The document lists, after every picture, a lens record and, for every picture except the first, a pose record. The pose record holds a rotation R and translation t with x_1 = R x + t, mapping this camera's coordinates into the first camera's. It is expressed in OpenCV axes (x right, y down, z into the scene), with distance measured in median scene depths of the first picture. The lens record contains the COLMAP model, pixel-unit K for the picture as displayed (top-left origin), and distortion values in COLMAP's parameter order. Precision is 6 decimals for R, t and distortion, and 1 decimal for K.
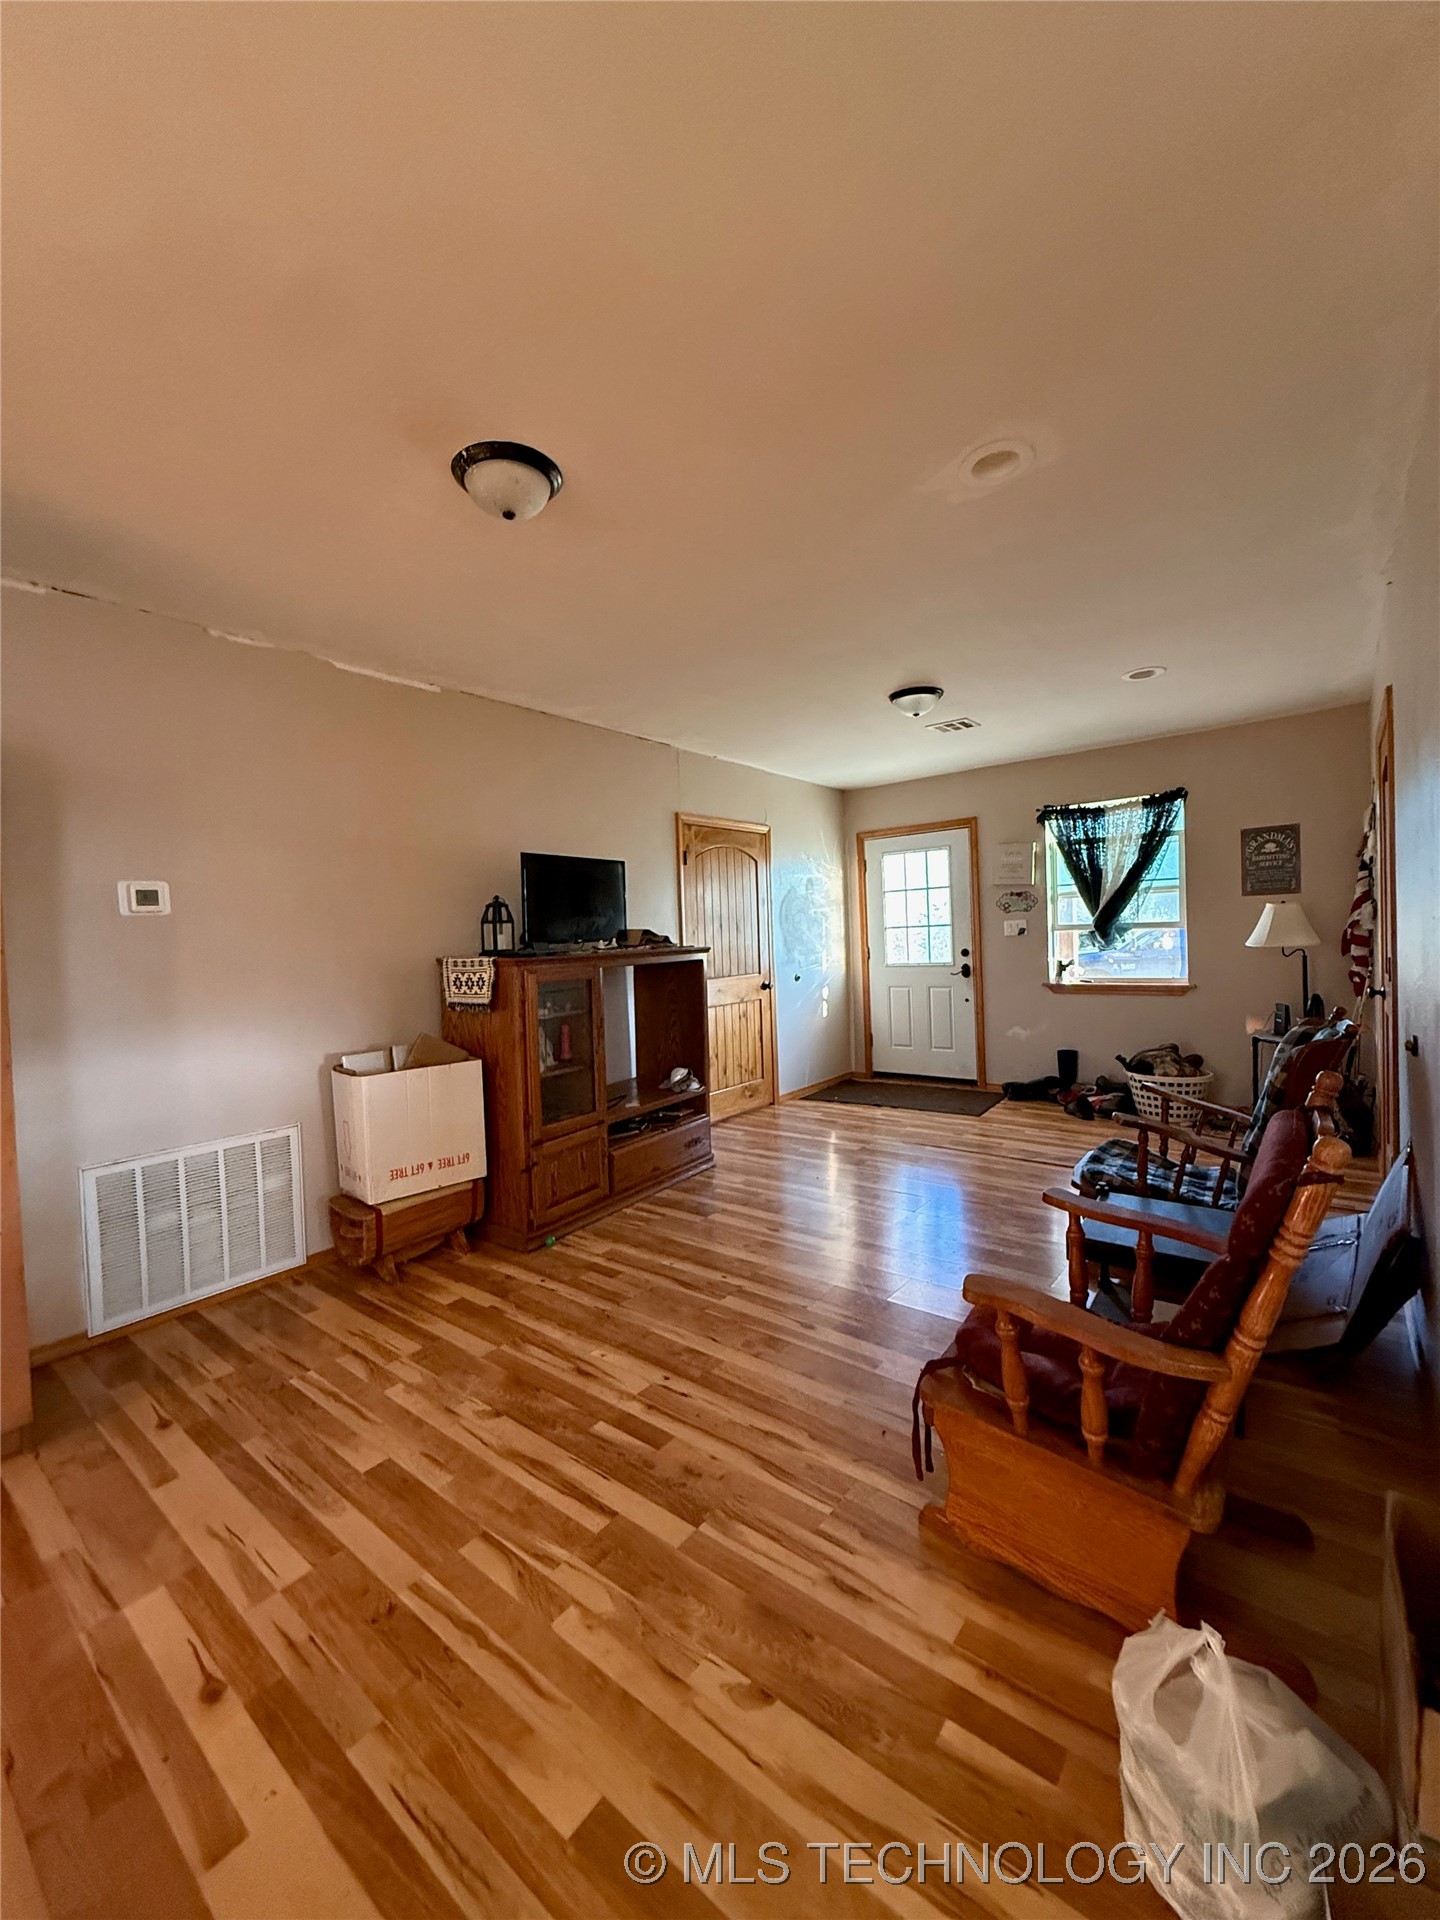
lens RADIAL K [[766.3, 0, 716.6], [0, 766.3, 958.0], [0, 0, 1]] dist [-0.000603, -0.000106]
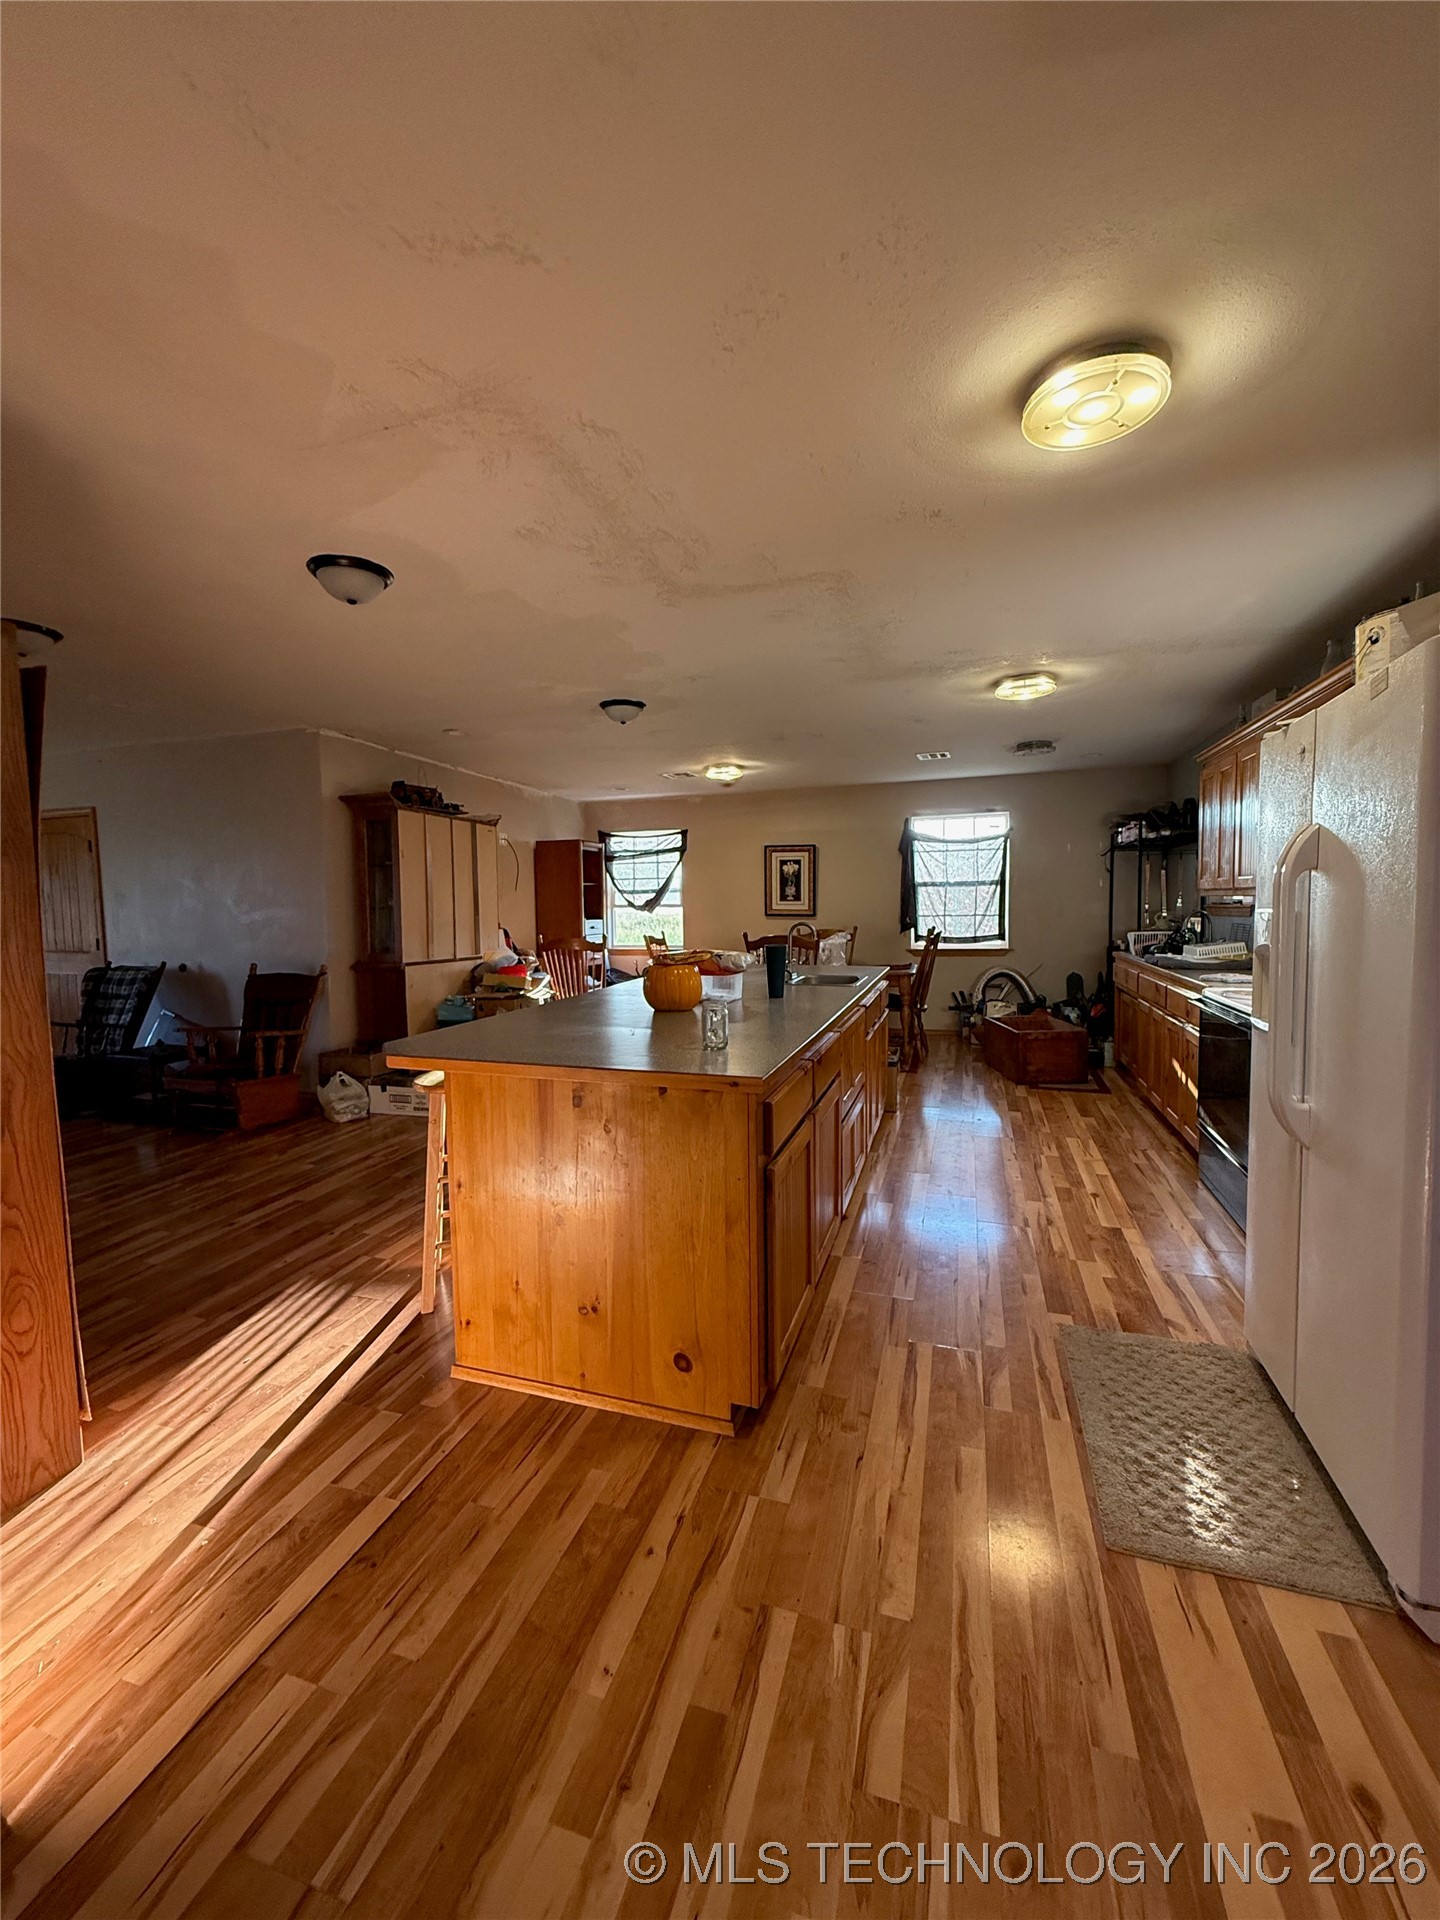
lens RADIAL K [[764.5, 0, 717.3], [0, 764.5, 957.9], [0, 0, 1]] dist [-0.000105, 0.000195]
pose [[-0.350410, -0.026743, 0.936215, -0.891024], [0.054526, 0.997314, 0.048897, 0.022971], [-0.935008, 0.068182, -0.348011, 0.090205]]
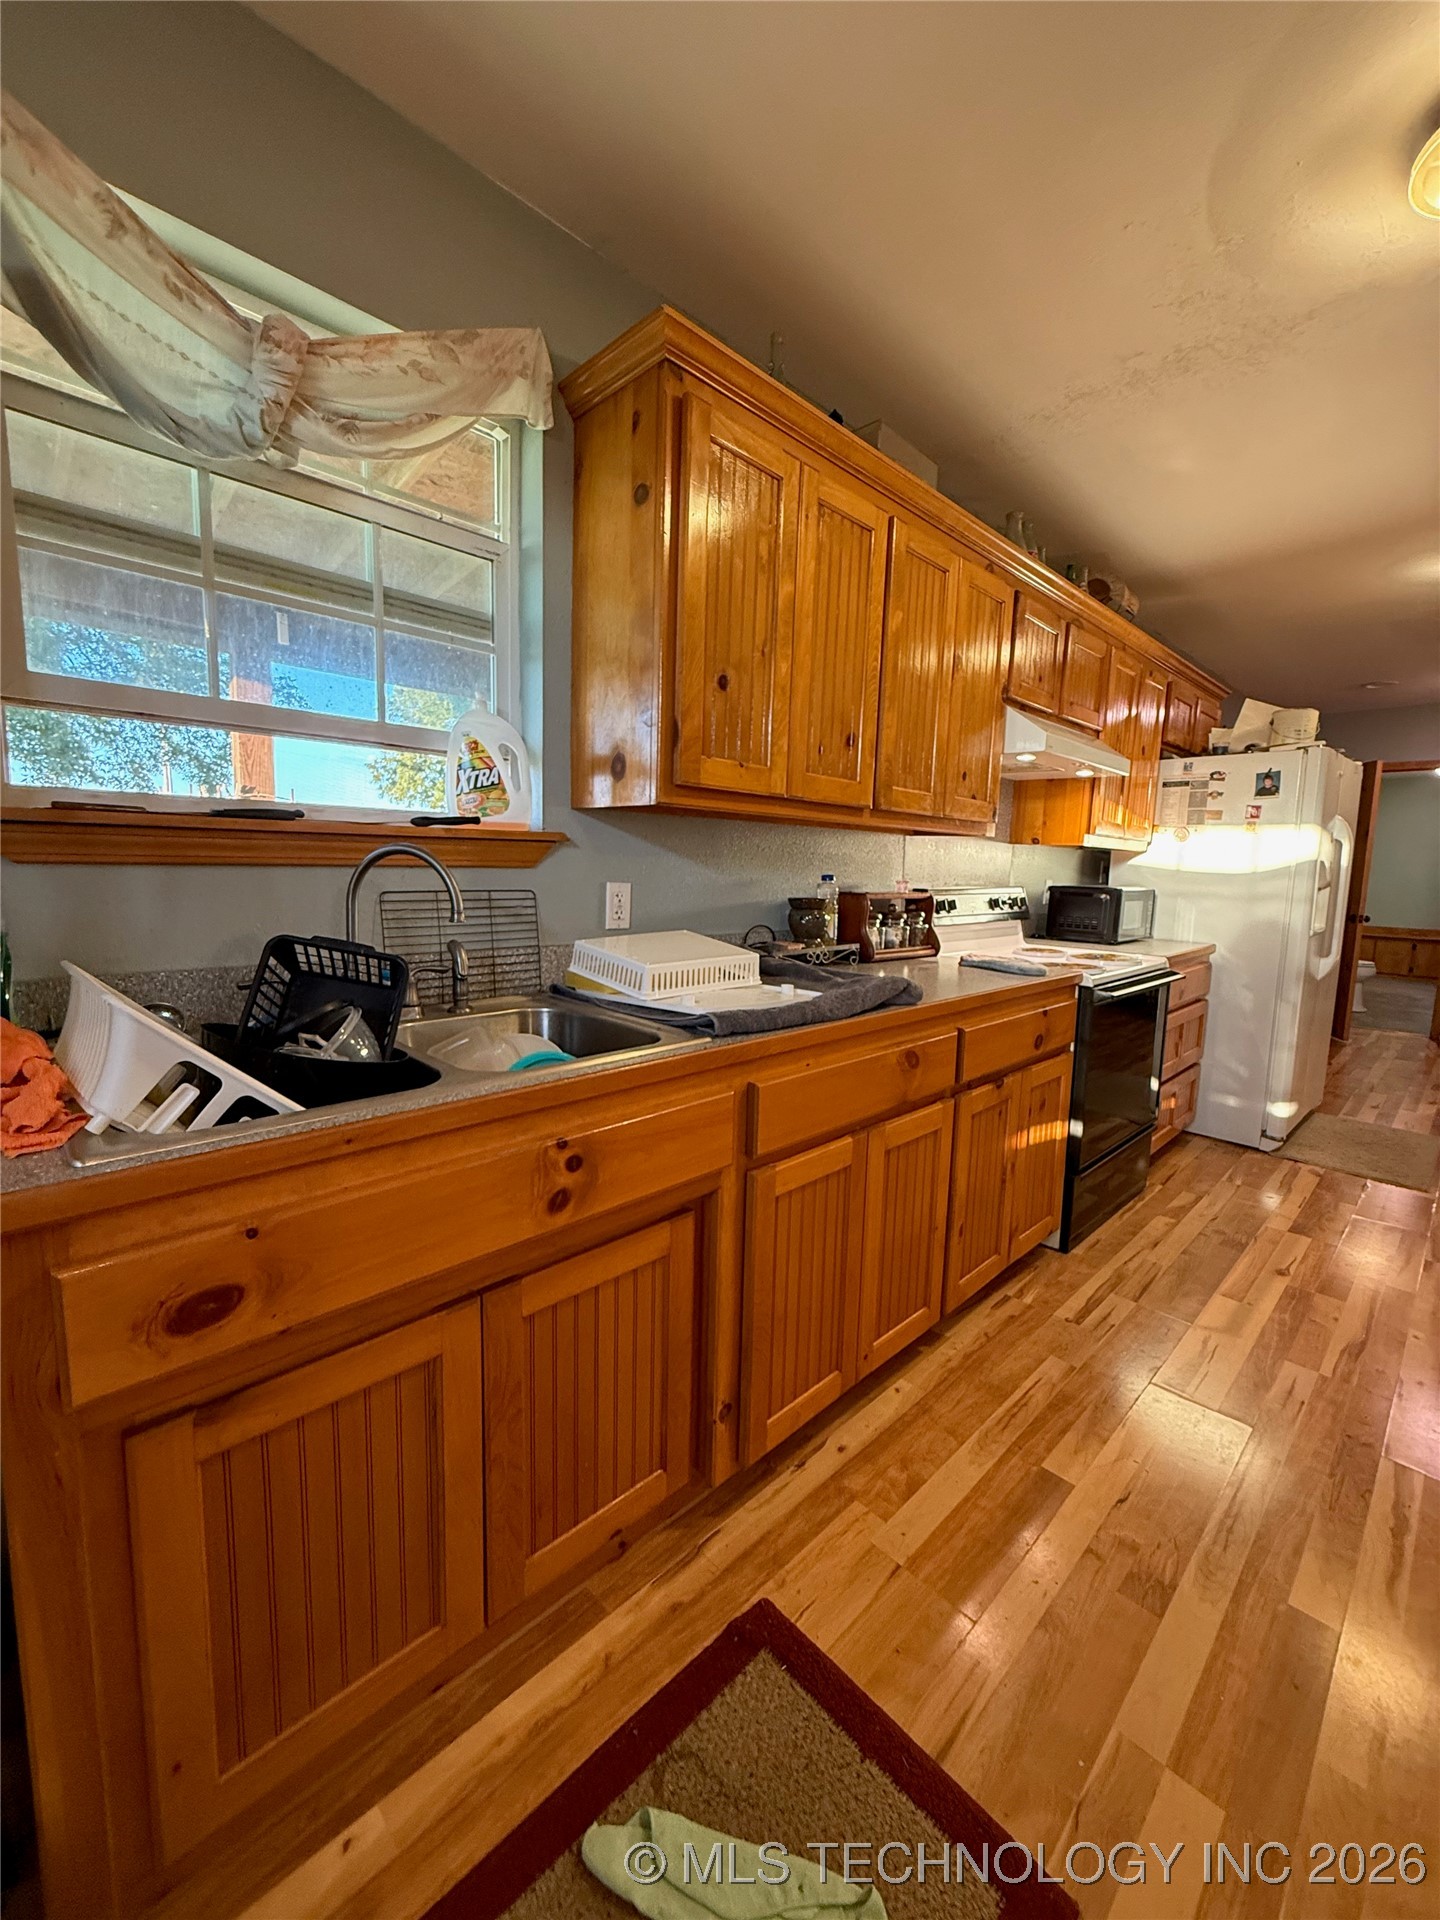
lens RADIAL K [[766.3, 0, 716.6], [0, 766.3, 958.0], [0, 0, 1]] dist [-0.000603, -0.000106]
pose [[-0.125686, 0.151168, -0.980485, 0.069571], [-0.047643, 0.986262, 0.158166, 0.036563], [0.990925, 0.066593, -0.116757, -0.724133]]
